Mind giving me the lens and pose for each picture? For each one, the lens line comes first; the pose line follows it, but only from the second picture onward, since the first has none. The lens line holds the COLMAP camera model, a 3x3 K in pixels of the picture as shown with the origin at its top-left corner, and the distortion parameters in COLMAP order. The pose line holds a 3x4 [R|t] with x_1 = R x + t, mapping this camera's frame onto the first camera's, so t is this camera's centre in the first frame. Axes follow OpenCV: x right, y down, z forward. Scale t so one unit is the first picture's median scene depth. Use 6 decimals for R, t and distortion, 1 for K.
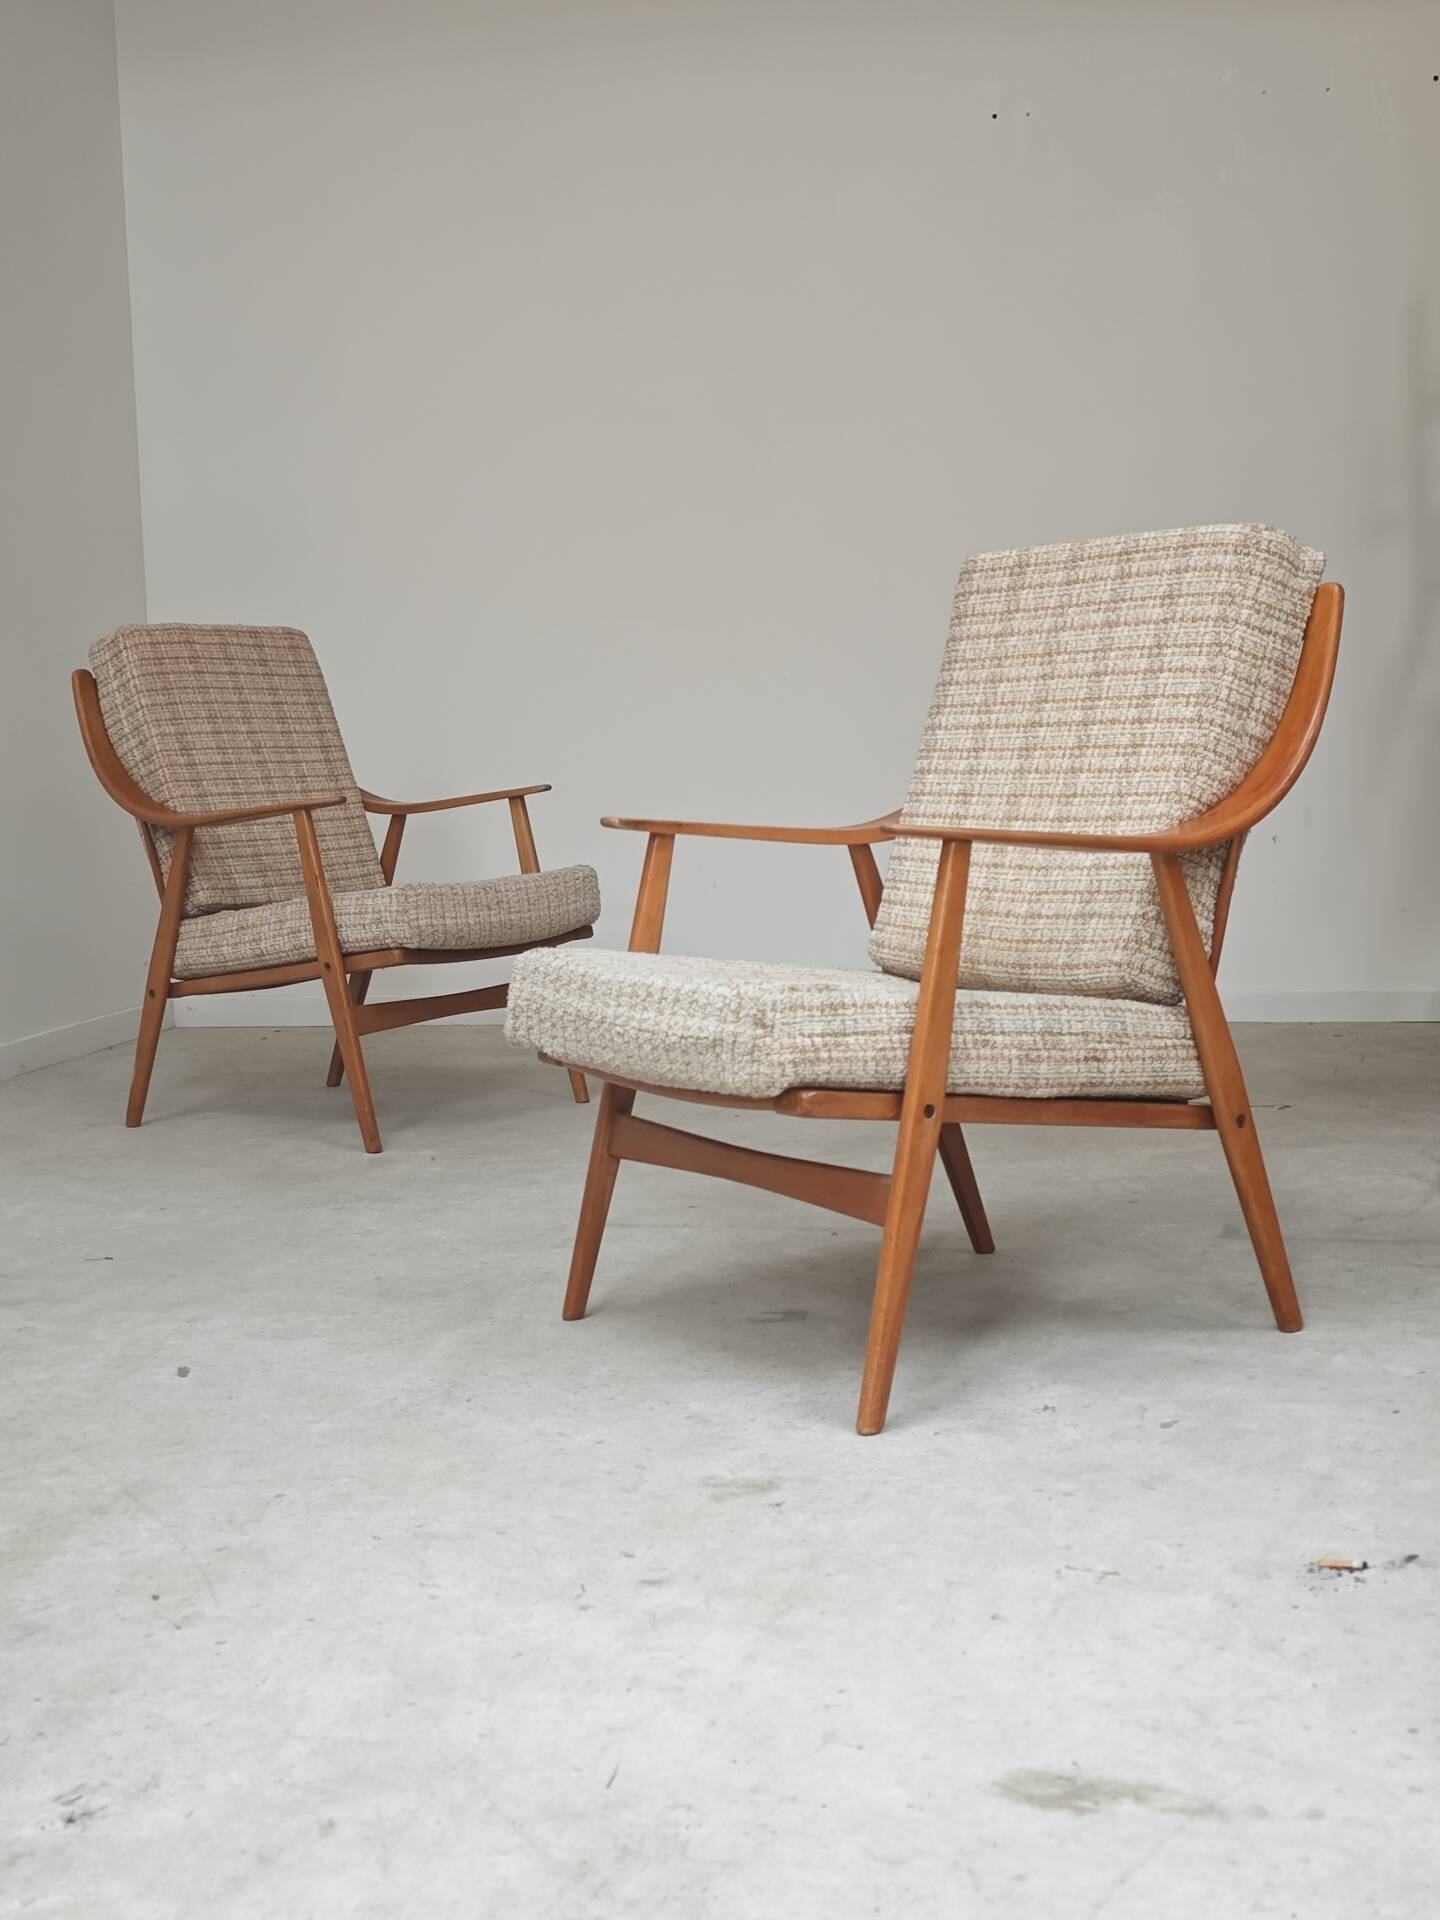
lens RADIAL K [[2449.4, 0, 726.8], [0, 2449.4, 973.3], [0, 0, 1]] dist [0.117529, 0.000000]
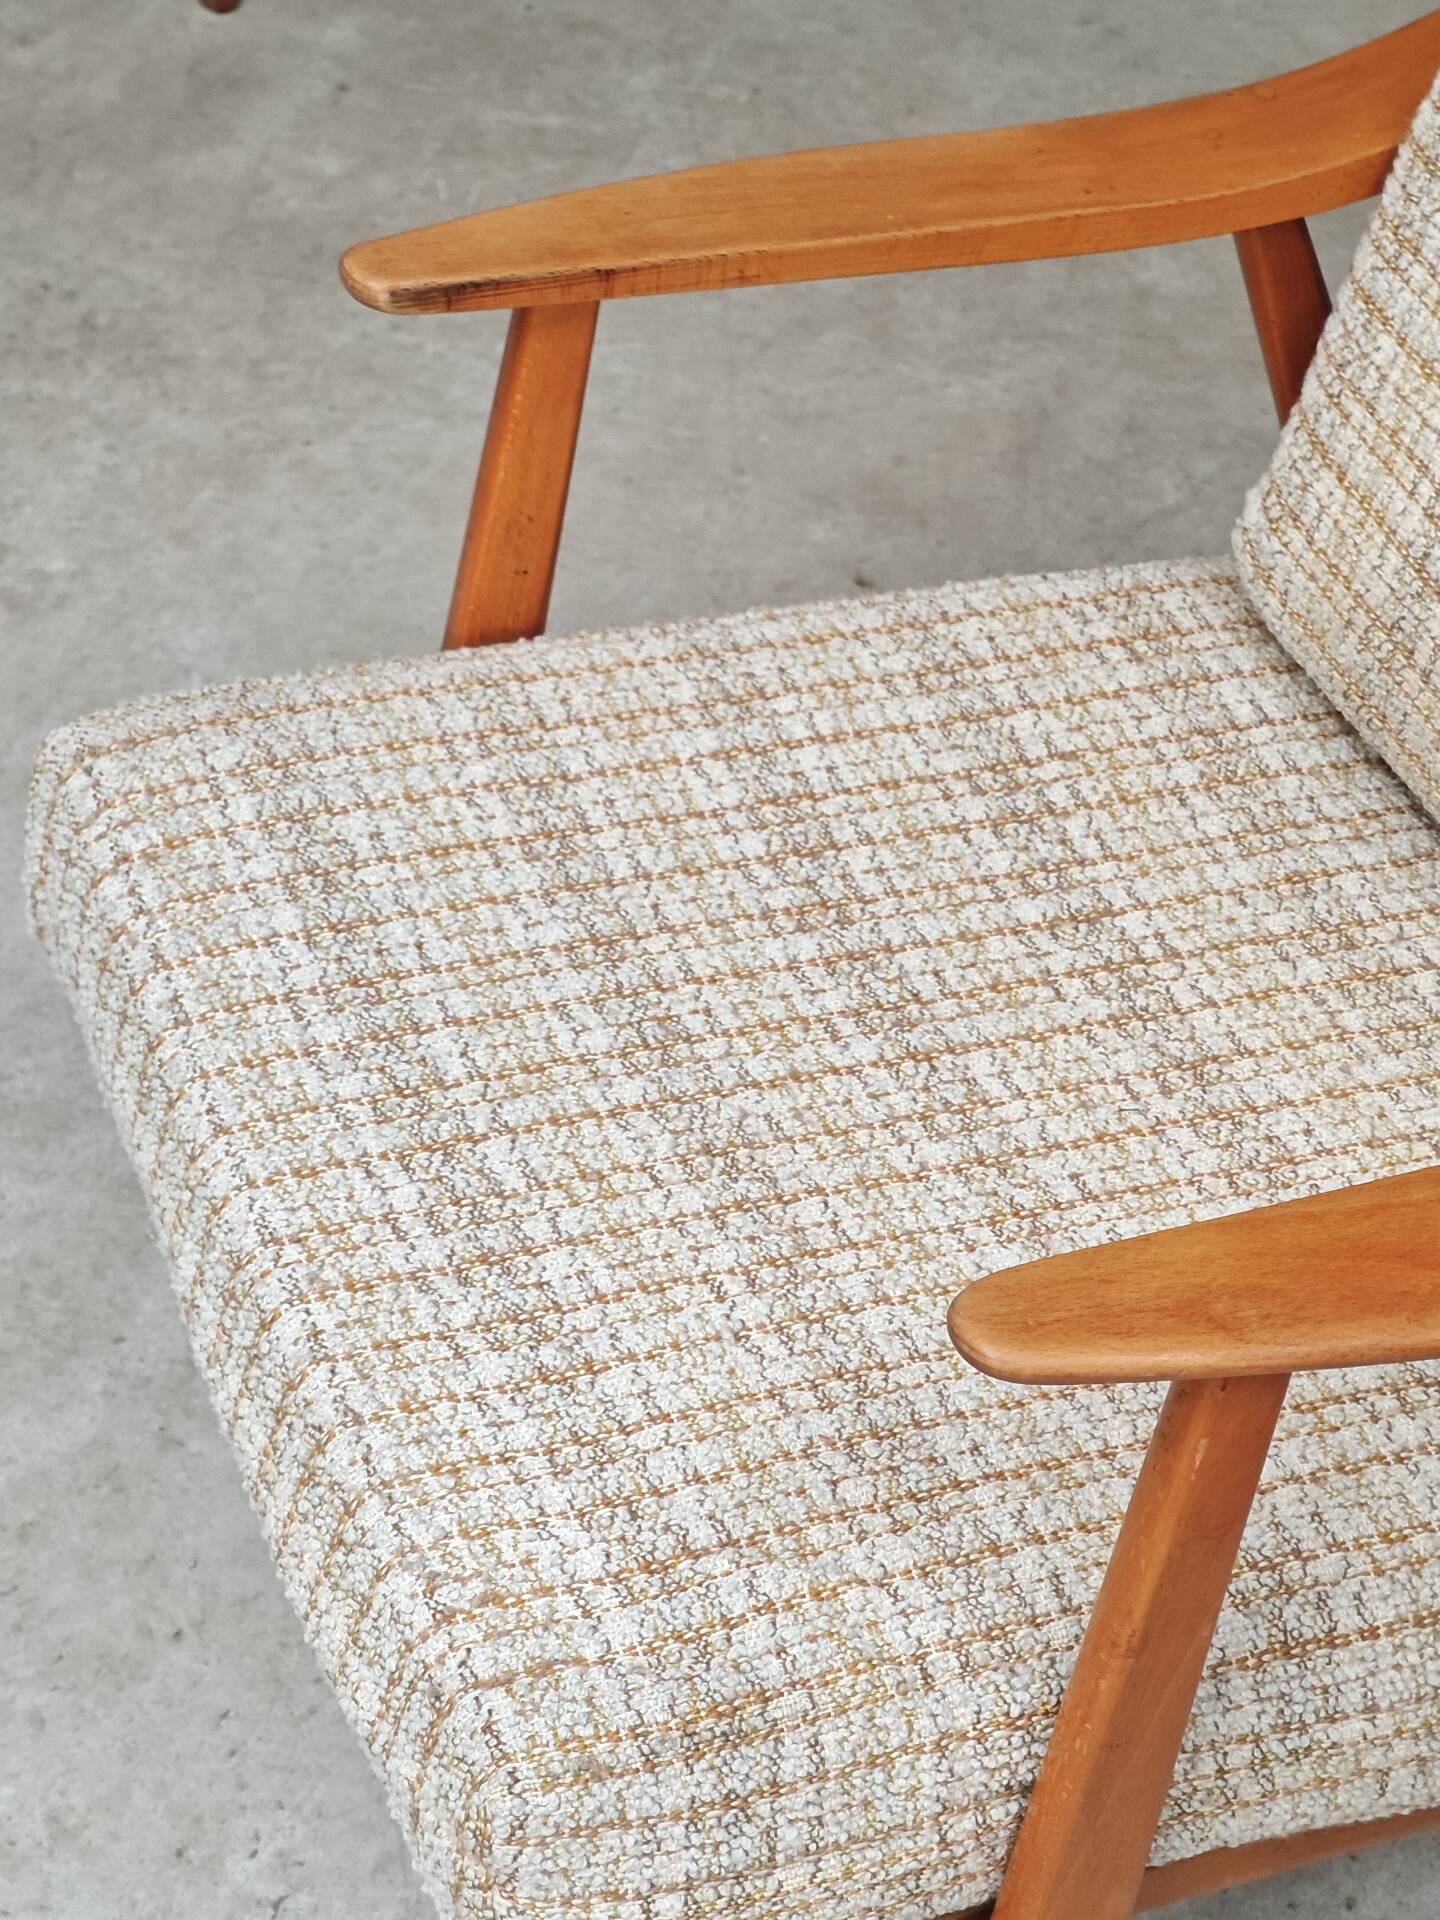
lens RADIAL K [[4104.5, 0, 722.2], [0, 4104.5, 955.4], [0, 0, 1]] dist [0.214614, 0.000000]
pose [[0.978194, 0.151070, -0.142526, 0.086406], [-0.036136, 0.799568, 0.599488, -0.324975], [0.204524, -0.581266, 0.787592, 0.587310]]
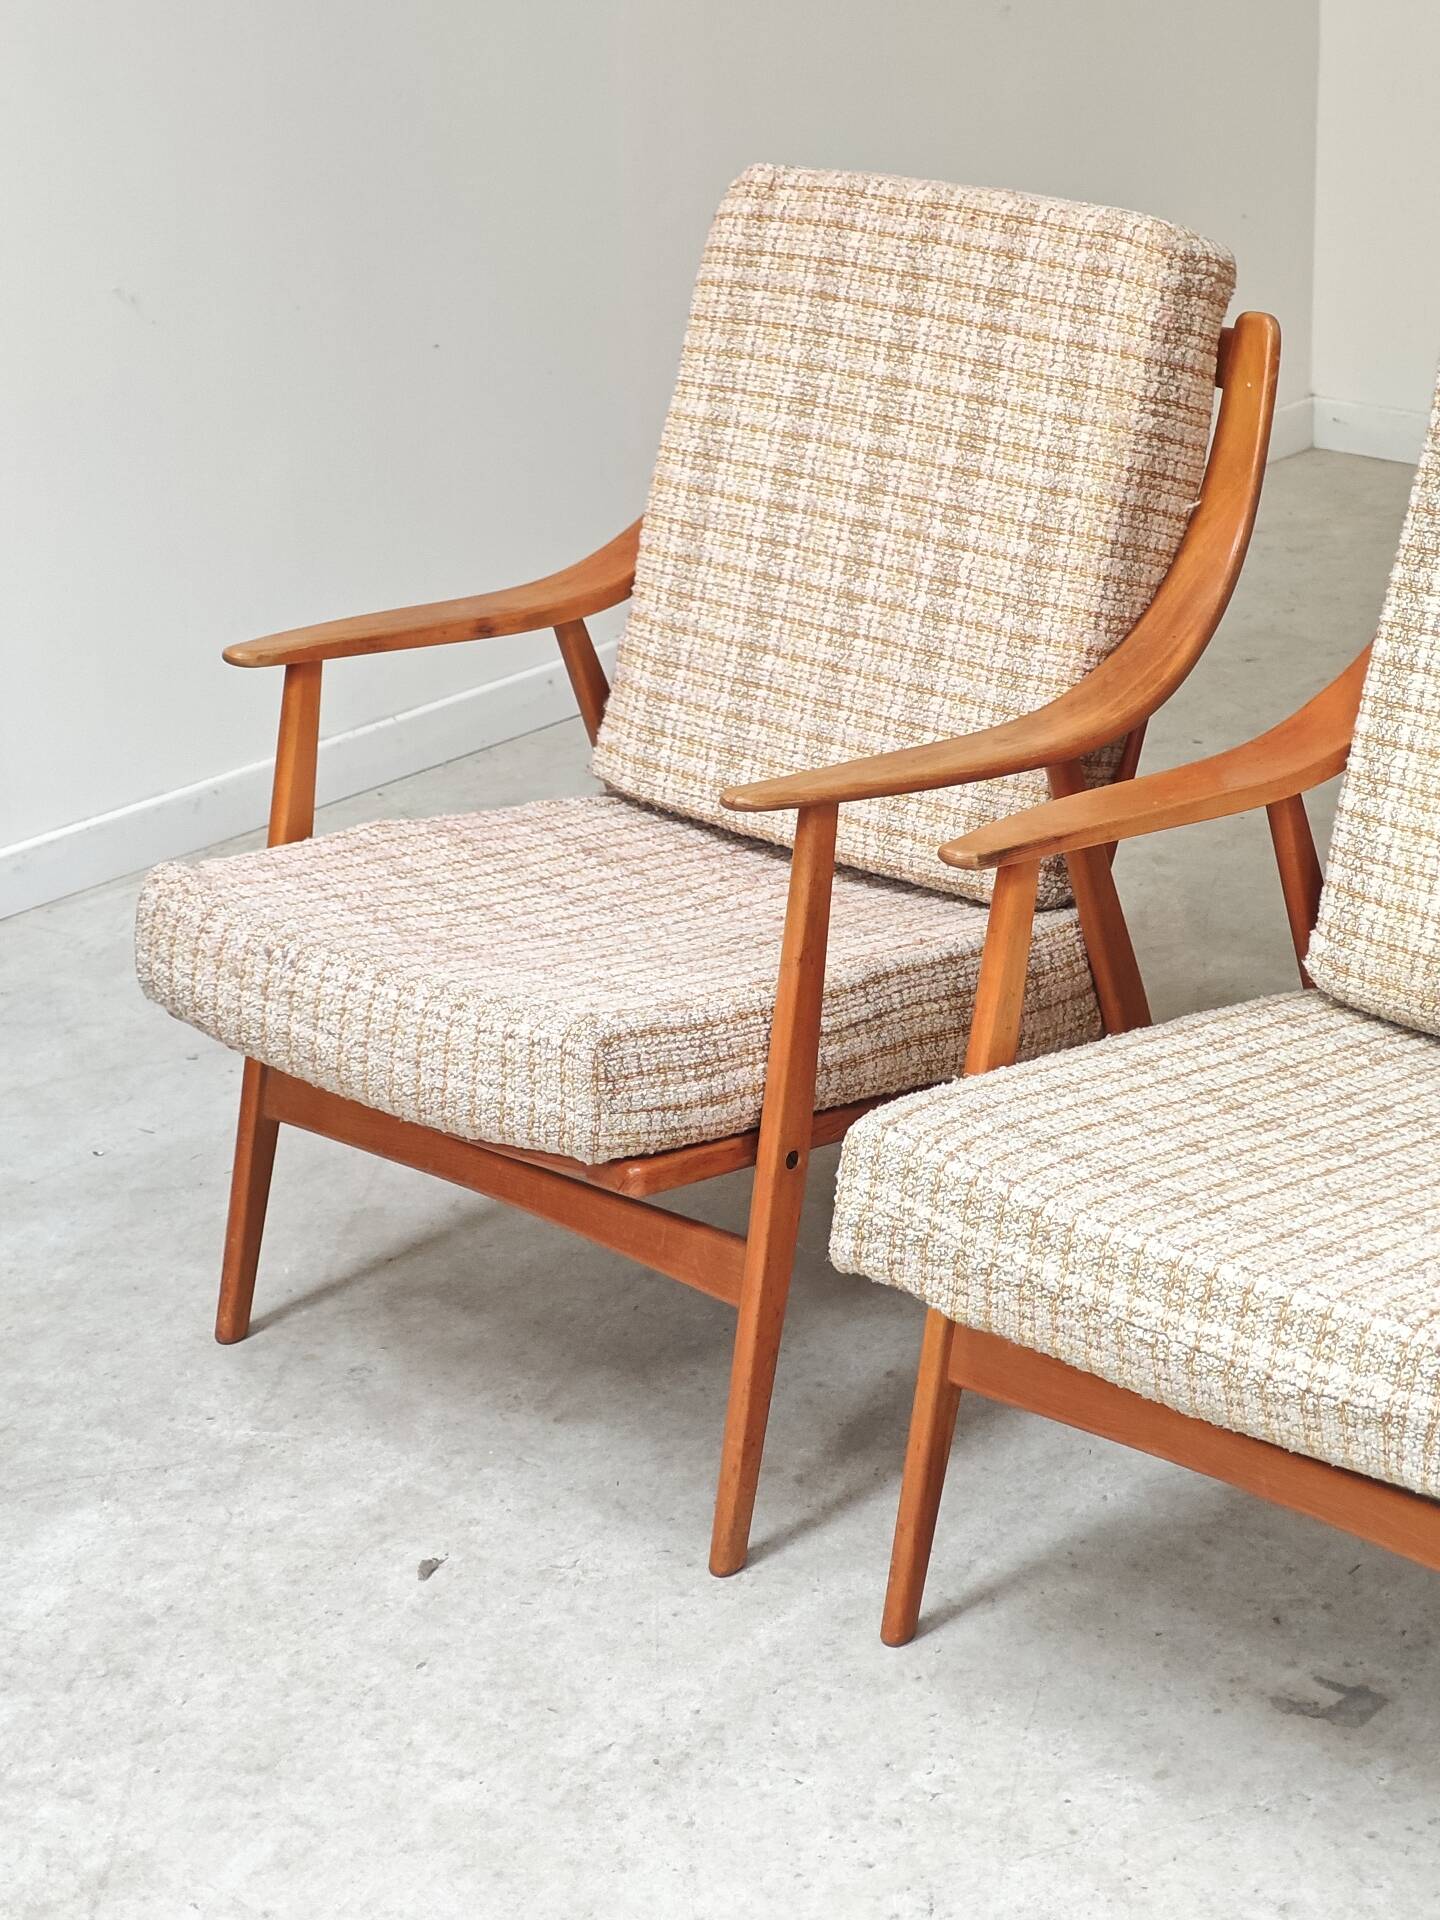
lens RADIAL K [[4123.2, 0, 727.7], [0, 4123.2, 932.3], [0, 0, 1]] dist [0.212625, 0.000000]
pose [[0.972765, -0.080689, 0.217298, -0.333952], [0.022086, 0.965455, 0.259631, -0.316999], [-0.230741, -0.247761, 0.940943, 0.096381]]
